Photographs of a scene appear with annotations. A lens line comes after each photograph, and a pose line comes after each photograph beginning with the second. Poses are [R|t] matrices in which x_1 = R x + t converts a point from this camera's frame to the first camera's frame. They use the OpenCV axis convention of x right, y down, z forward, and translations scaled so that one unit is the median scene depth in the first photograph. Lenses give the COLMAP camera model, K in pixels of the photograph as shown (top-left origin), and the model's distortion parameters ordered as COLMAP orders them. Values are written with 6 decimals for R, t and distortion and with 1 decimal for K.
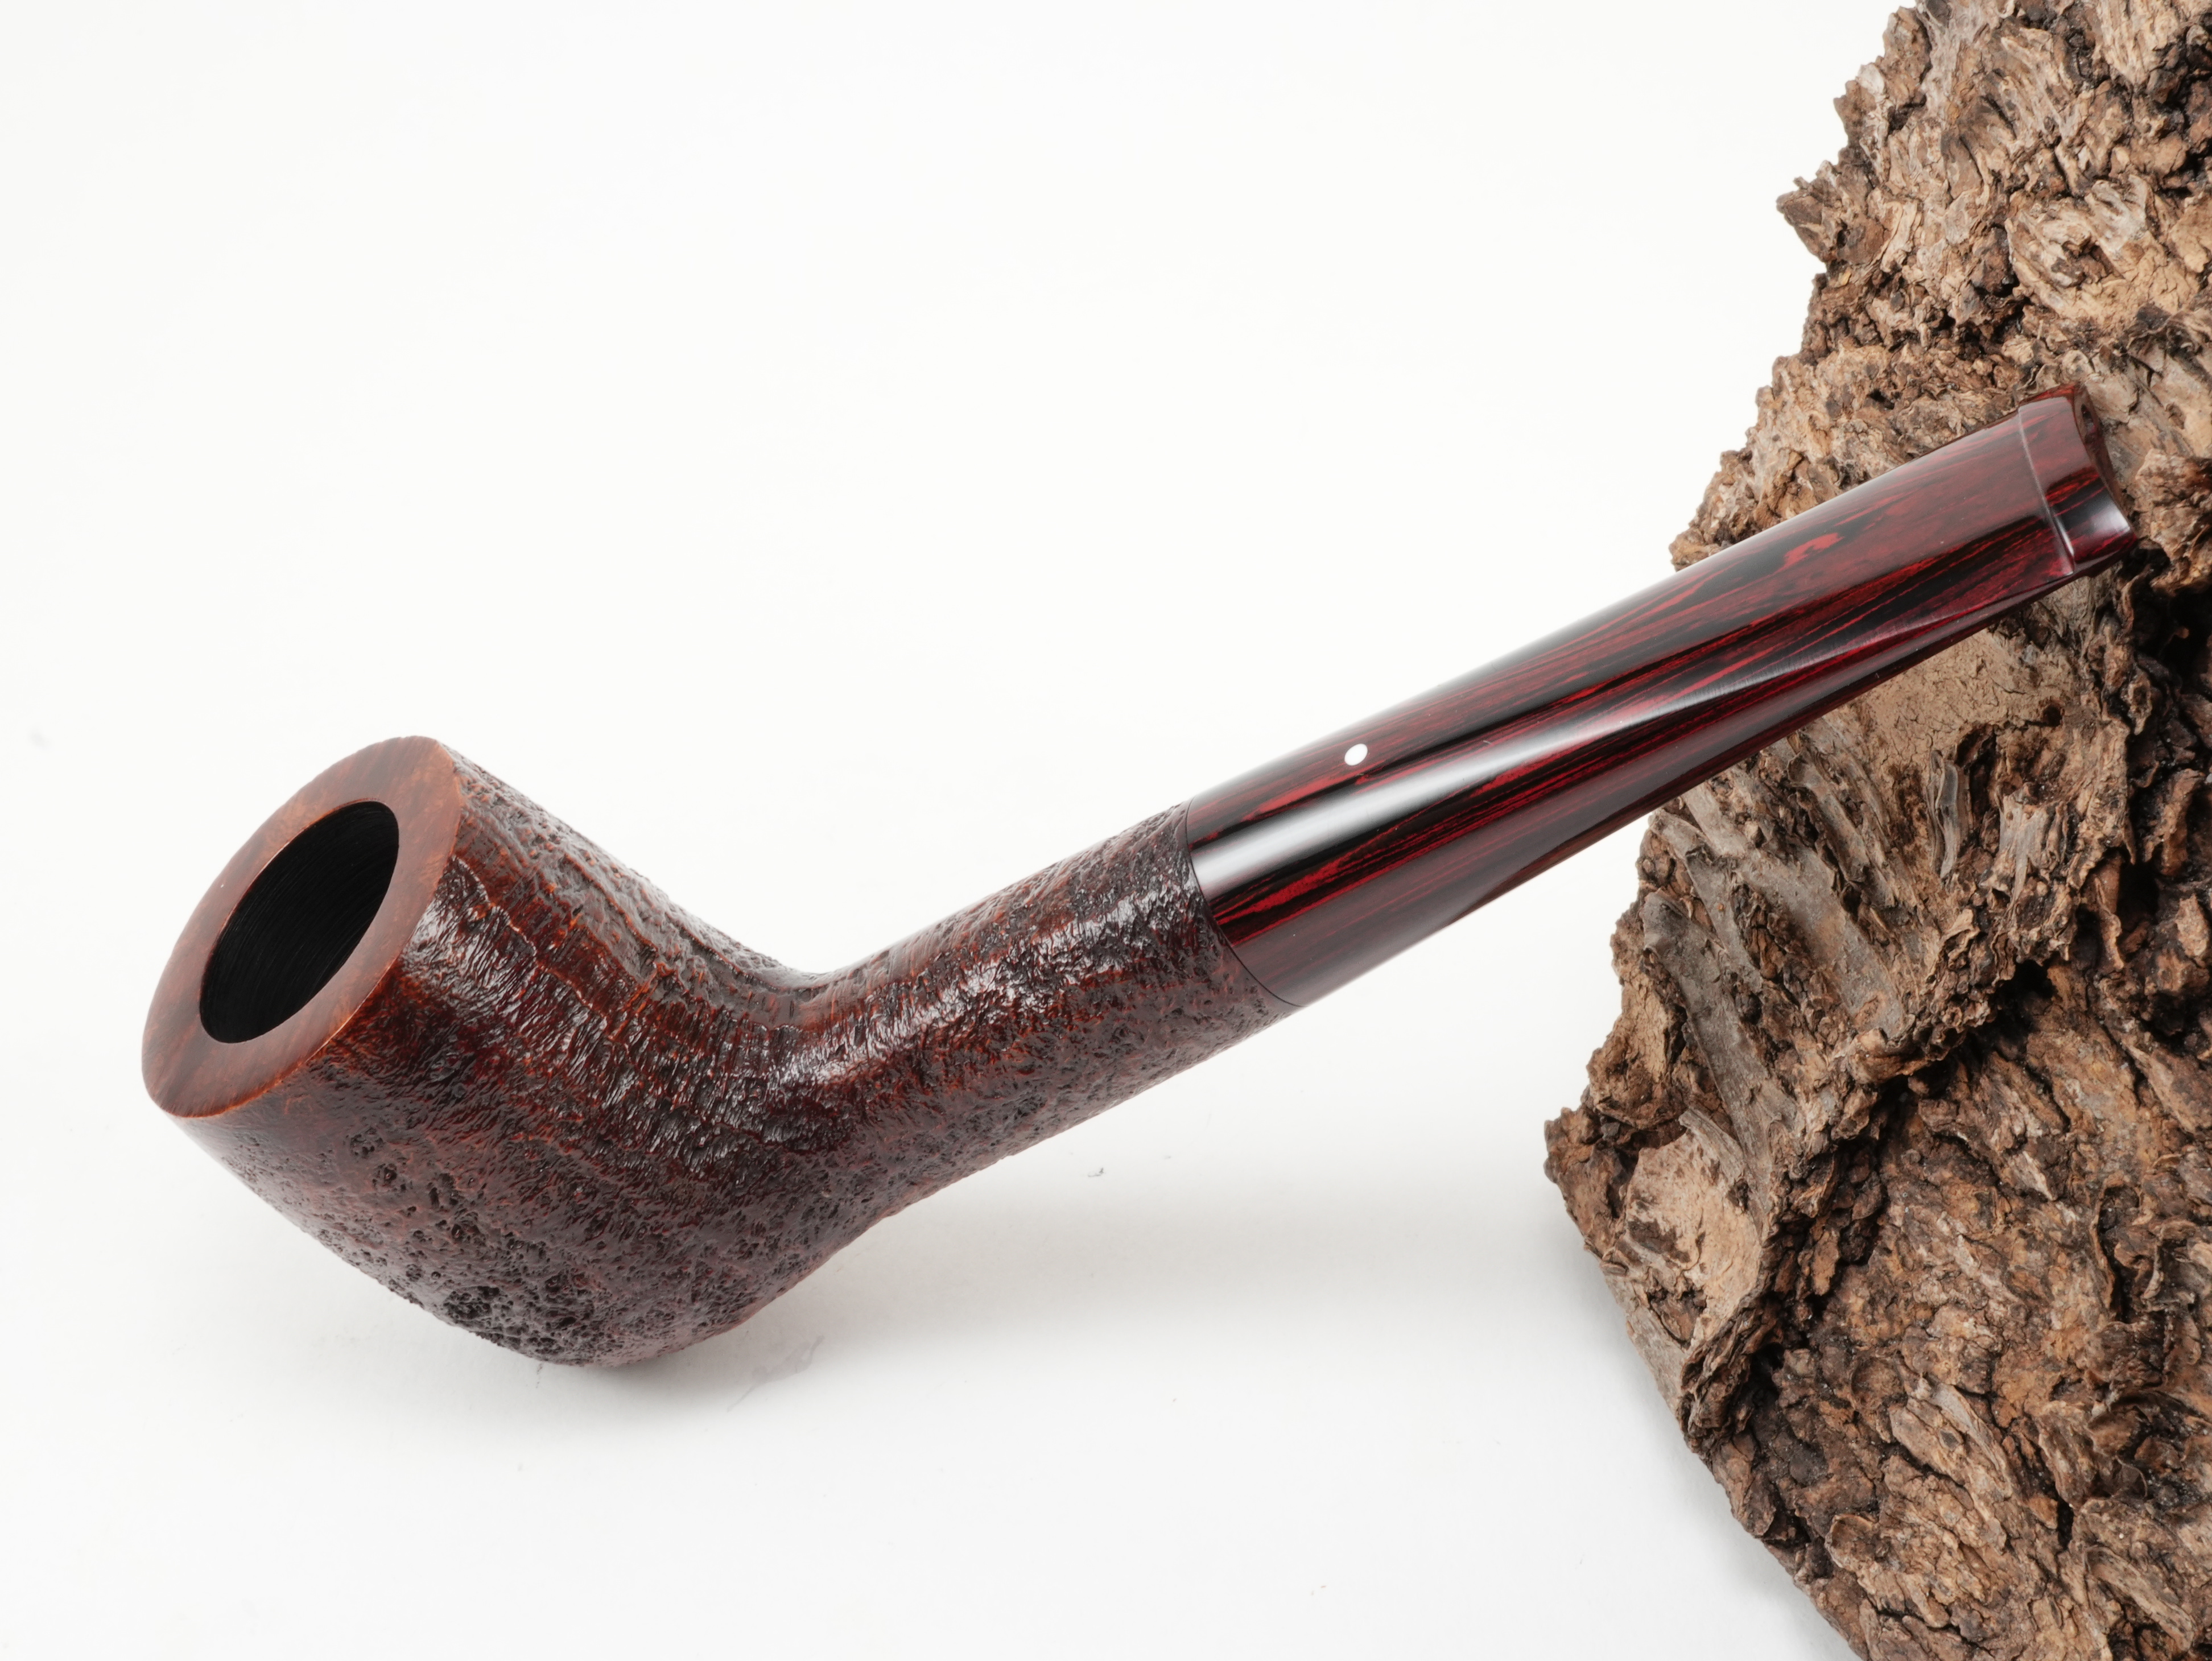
lens RADIAL K [[3118.5, 0, 1115.5], [0, 3118.5, 829.7], [0, 0, 1]] dist [-0.005172, 0.000000]
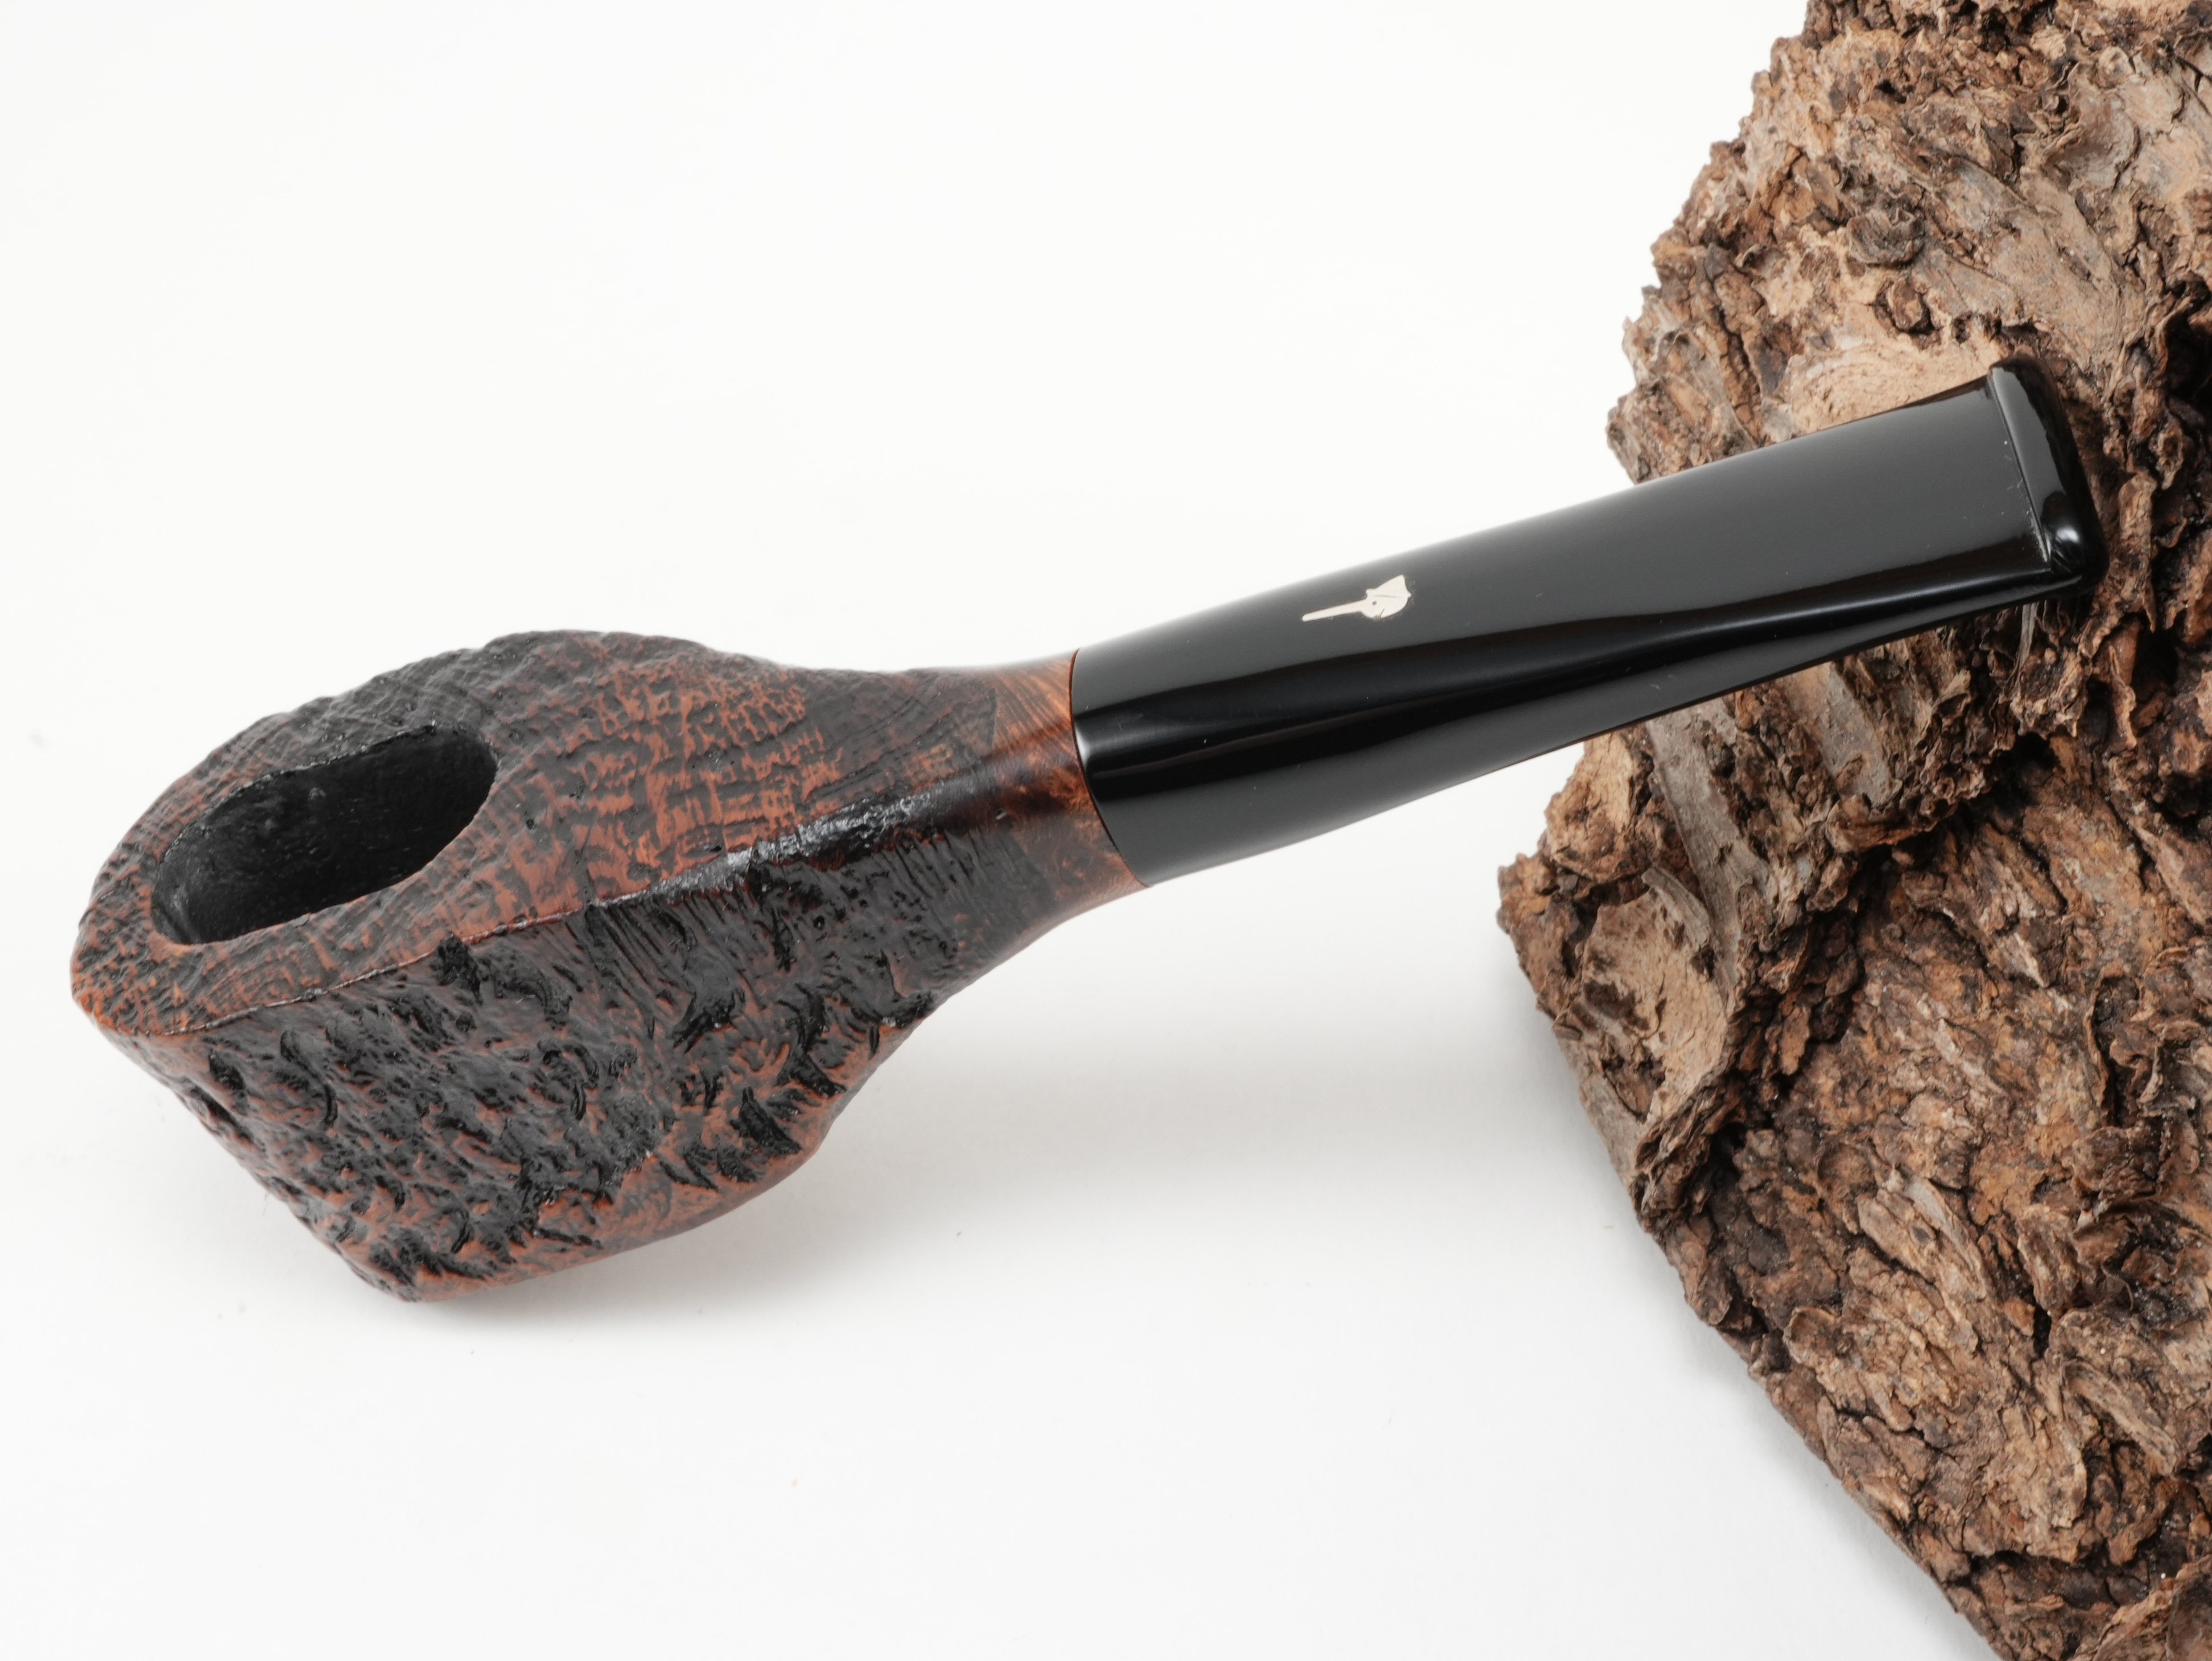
lens RADIAL K [[3118.5, 0, 1109.1], [0, 3118.5, 809.5], [0, 0, 1]] dist [-0.005172, 0.000000]
pose [[0.999894, 0.011135, 0.009369, 0.014529], [-0.012120, 0.993574, 0.112537, -0.032267], [-0.008056, -0.112639, 0.993603, 0.089090]]
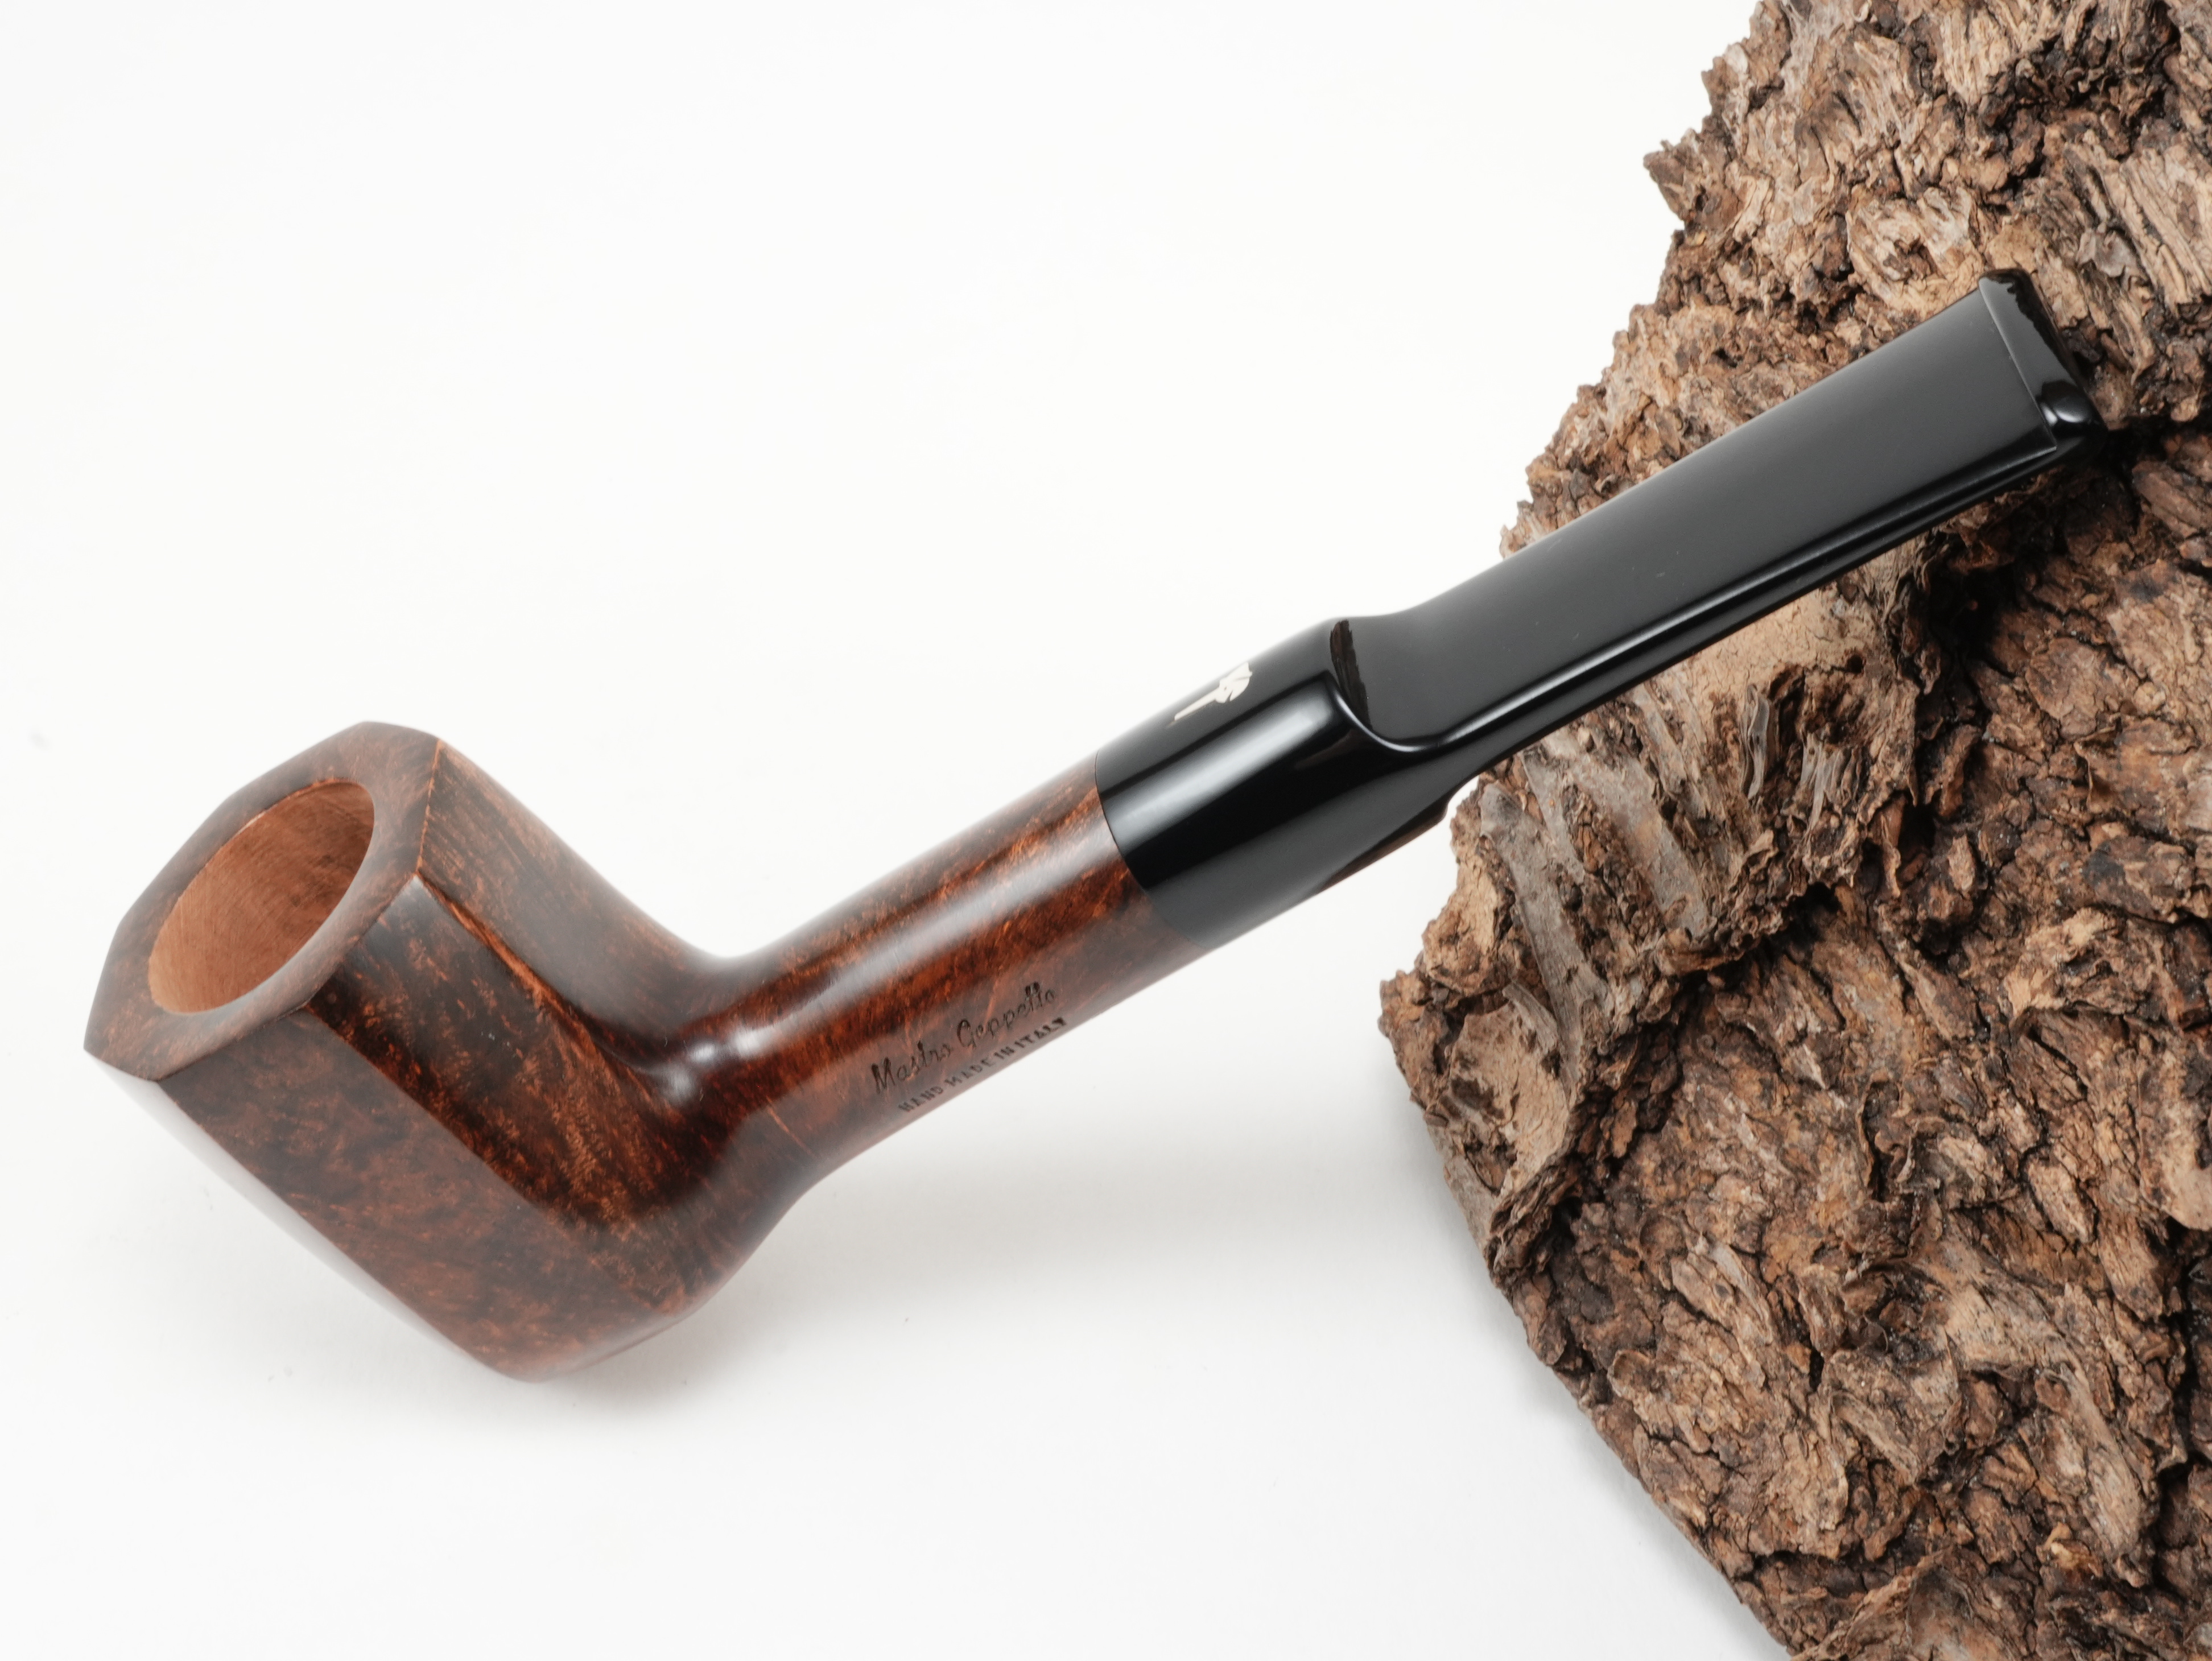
lens RADIAL K [[3118.5, 0, 1113.3], [0, 3118.5, 811.1], [0, 0, 1]] dist [-0.005172, 0.000000]
pose [[0.997023, 0.050167, 0.058549, -0.028955], [-0.054286, 0.995996, 0.071027, -0.046950], [-0.054751, -0.073994, 0.995755, -0.106859]]
